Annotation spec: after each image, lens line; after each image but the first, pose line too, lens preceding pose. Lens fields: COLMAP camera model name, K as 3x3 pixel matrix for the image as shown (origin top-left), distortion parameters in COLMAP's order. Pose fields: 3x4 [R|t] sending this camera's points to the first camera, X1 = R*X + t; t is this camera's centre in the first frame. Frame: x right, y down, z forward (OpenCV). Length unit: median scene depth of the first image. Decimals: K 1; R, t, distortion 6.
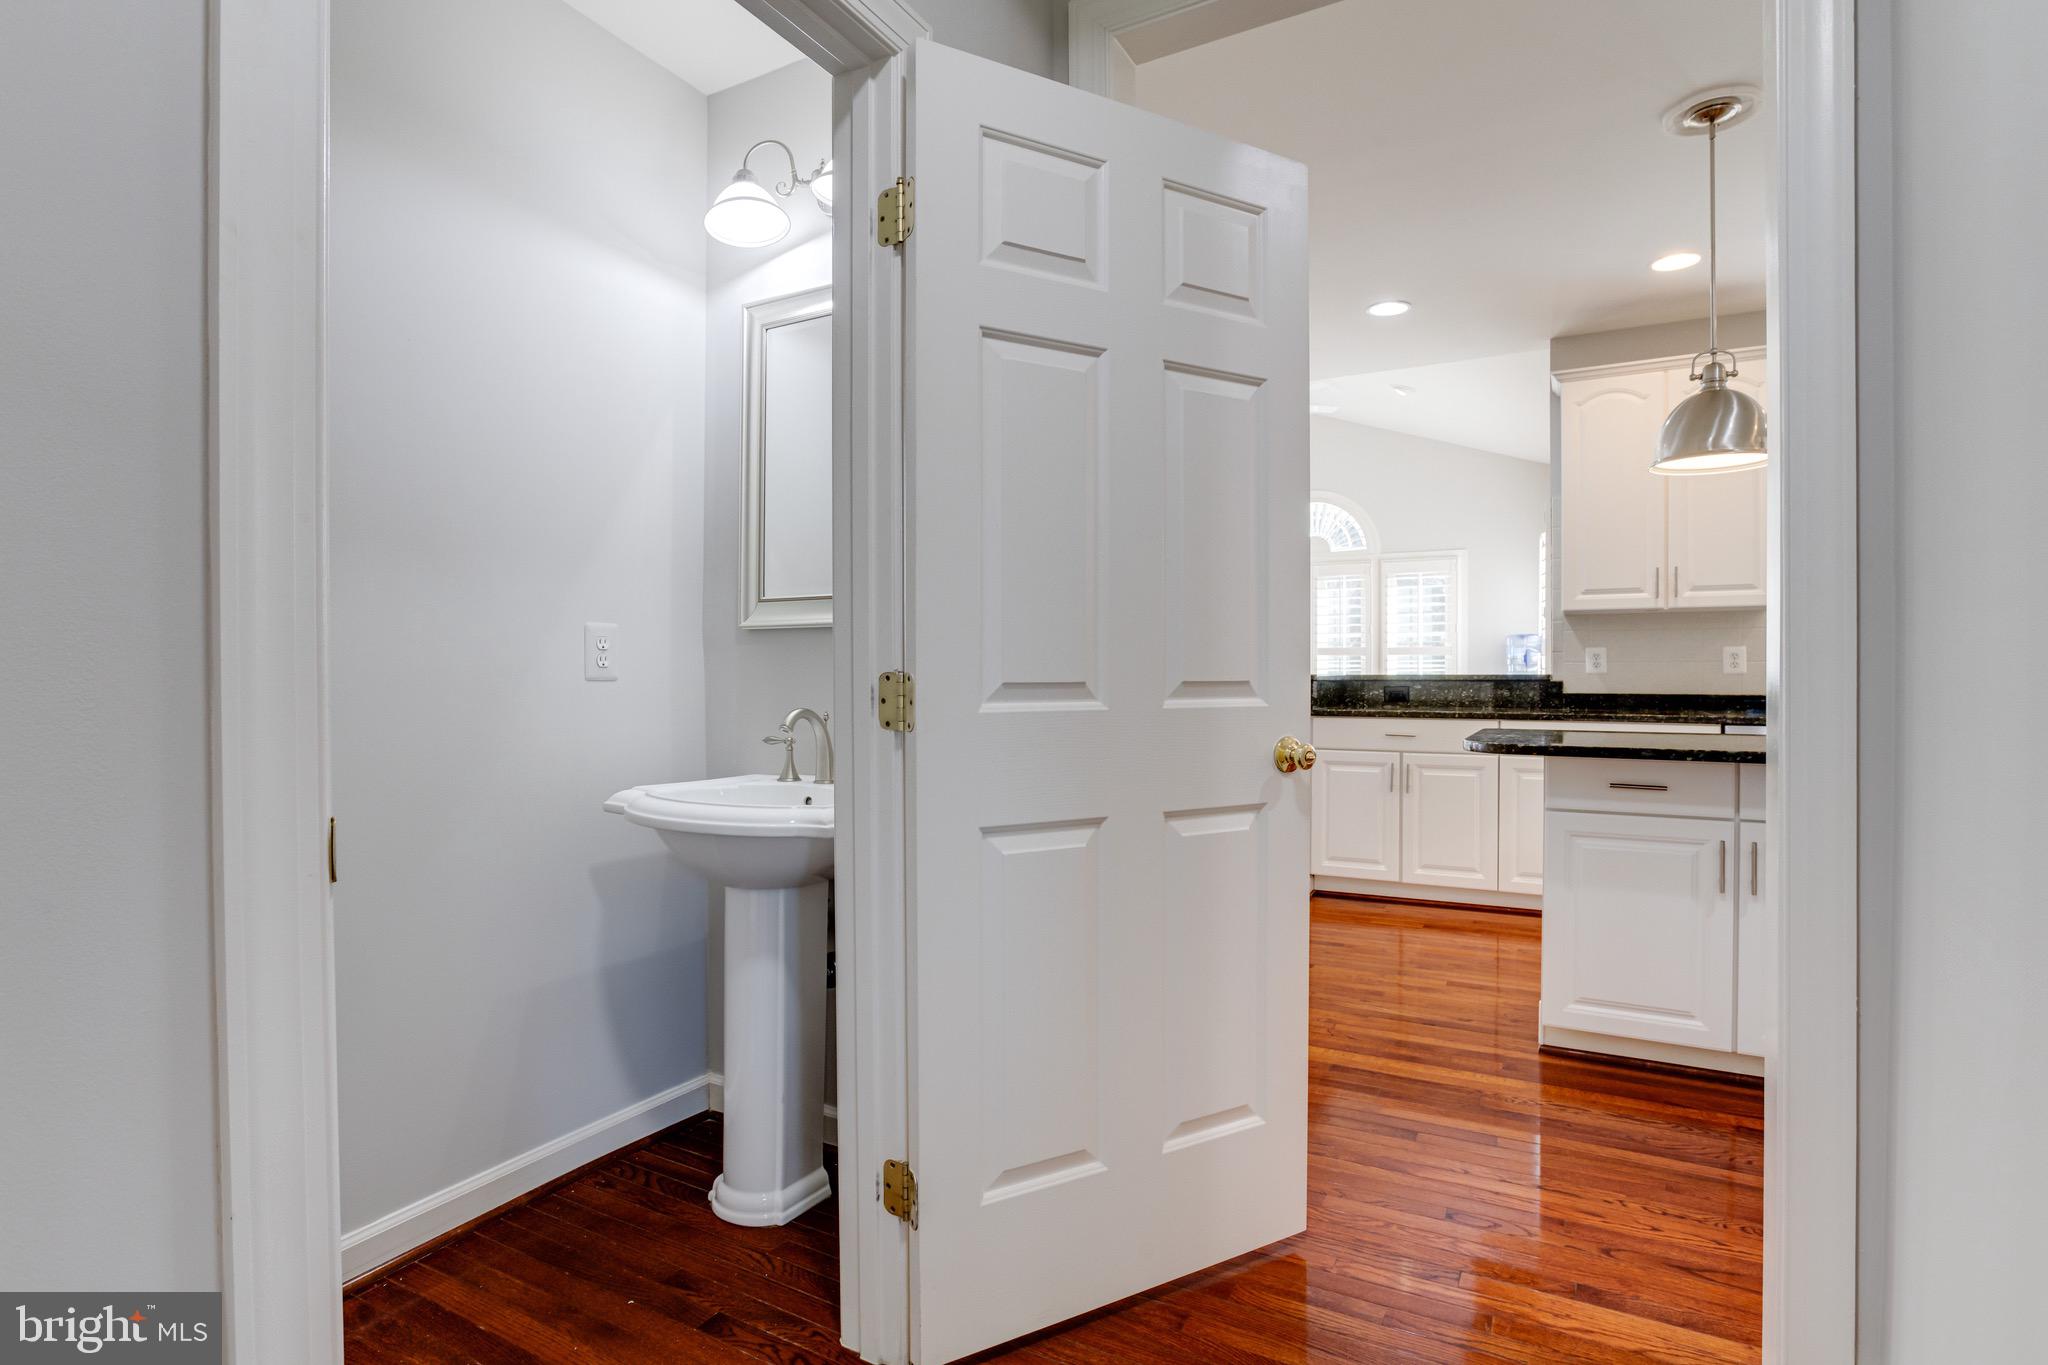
lens RADIAL K [[1016.9, 0, 1028.7], [0, 1016.9, 674.5], [0, 0, 1]] dist [-0.035381, 0.018337]
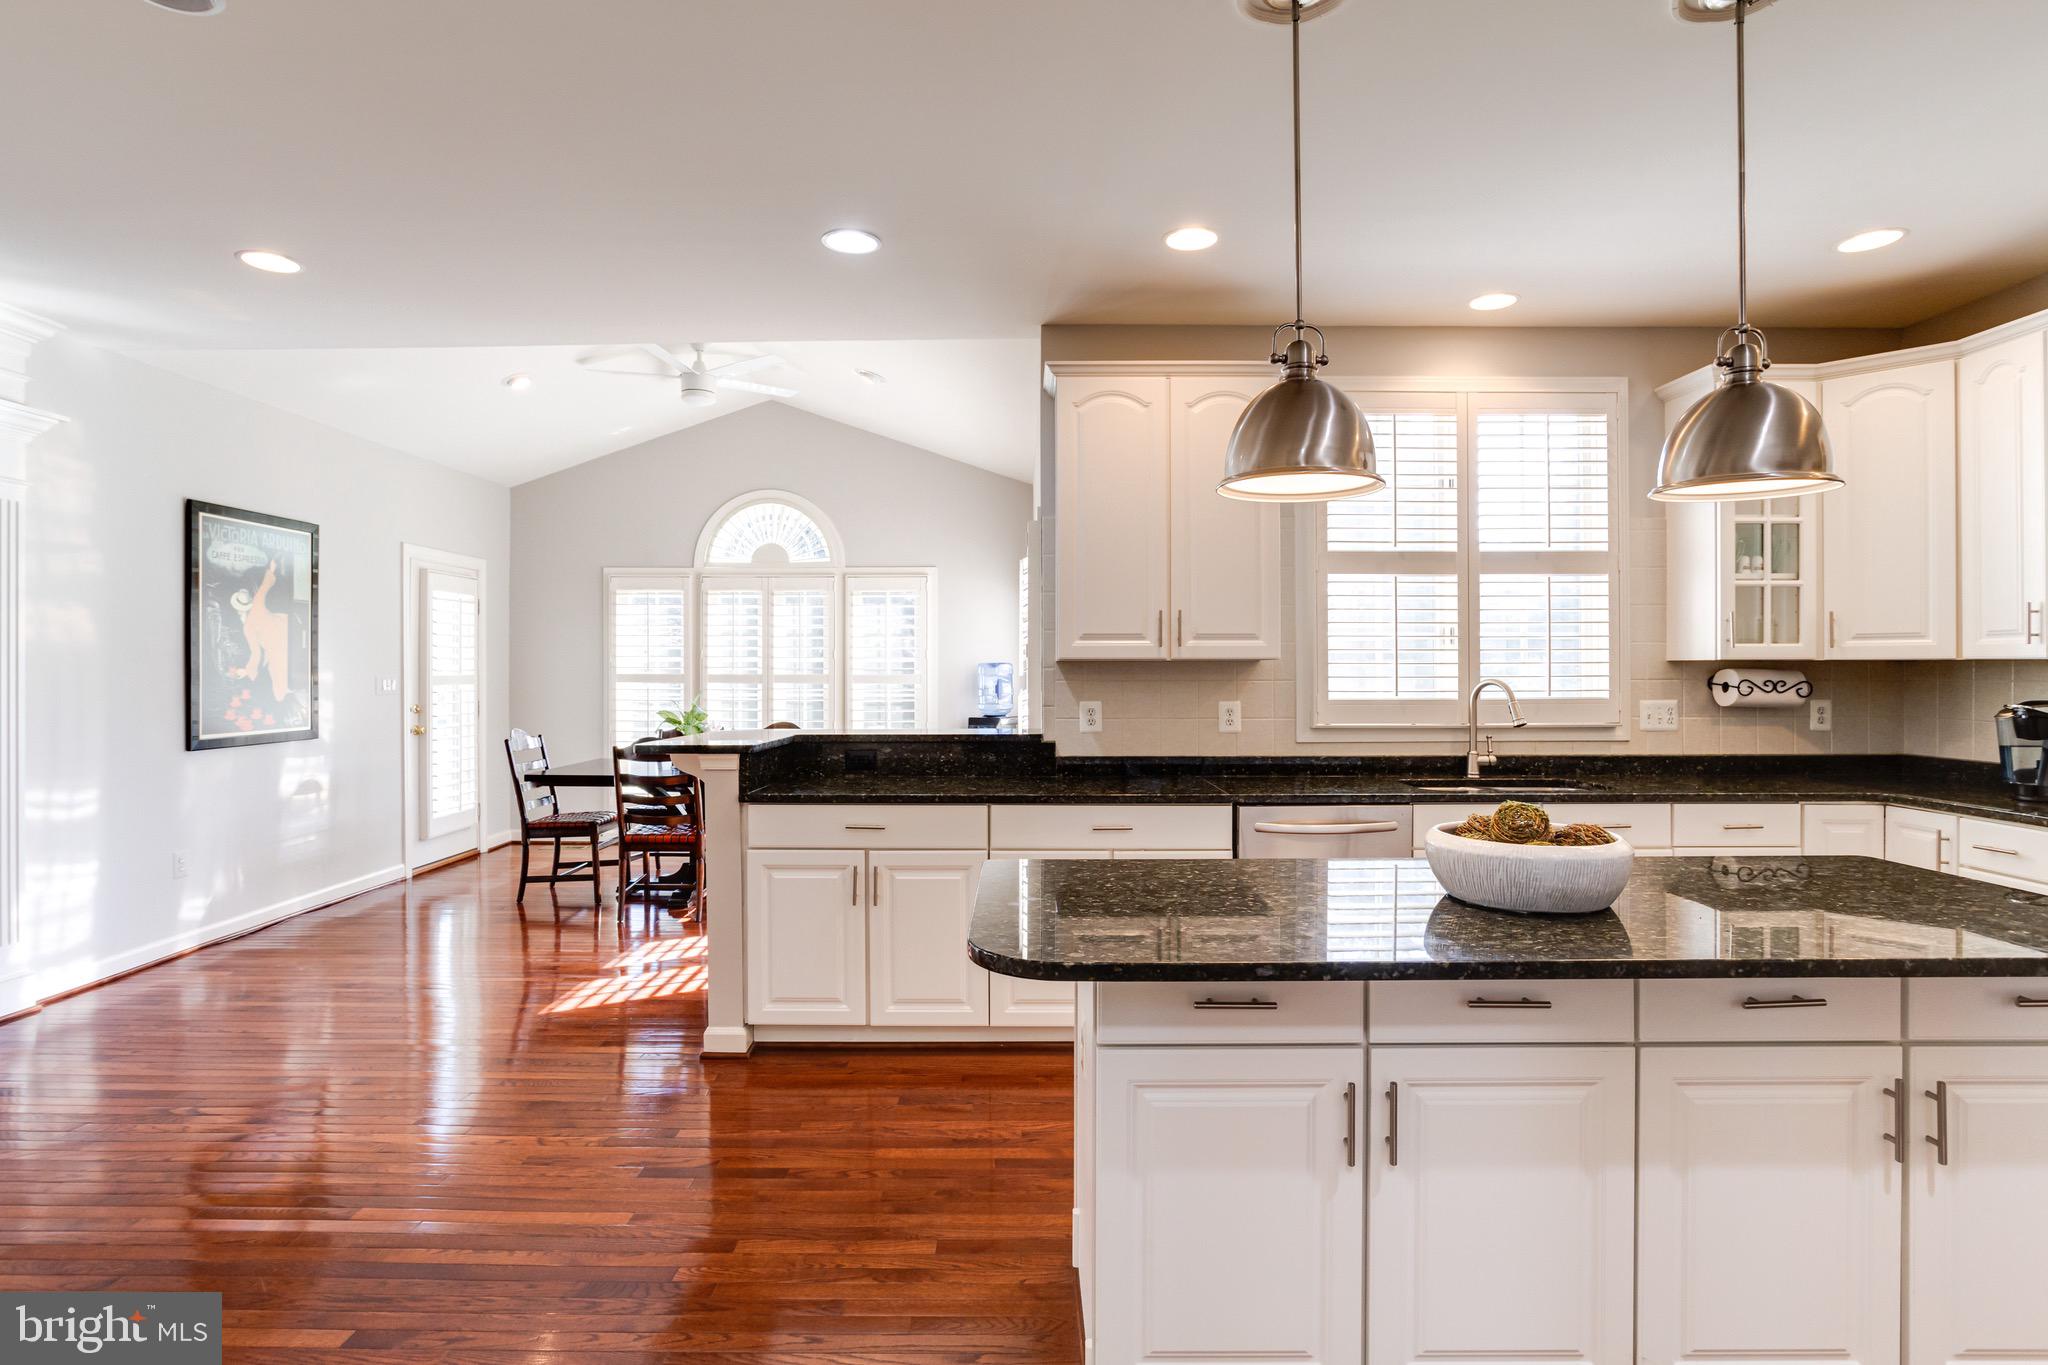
lens RADIAL K [[1016.9, 0, 1026.2], [0, 1016.9, 670.6], [0, 0, 1]] dist [-0.035381, 0.018337]
pose [[0.875164, -0.001891, 0.483822, 0.113293], [0.003905, 0.999987, -0.003156, -0.051624], [-0.483810, 0.004652, 0.875161, 0.299800]]
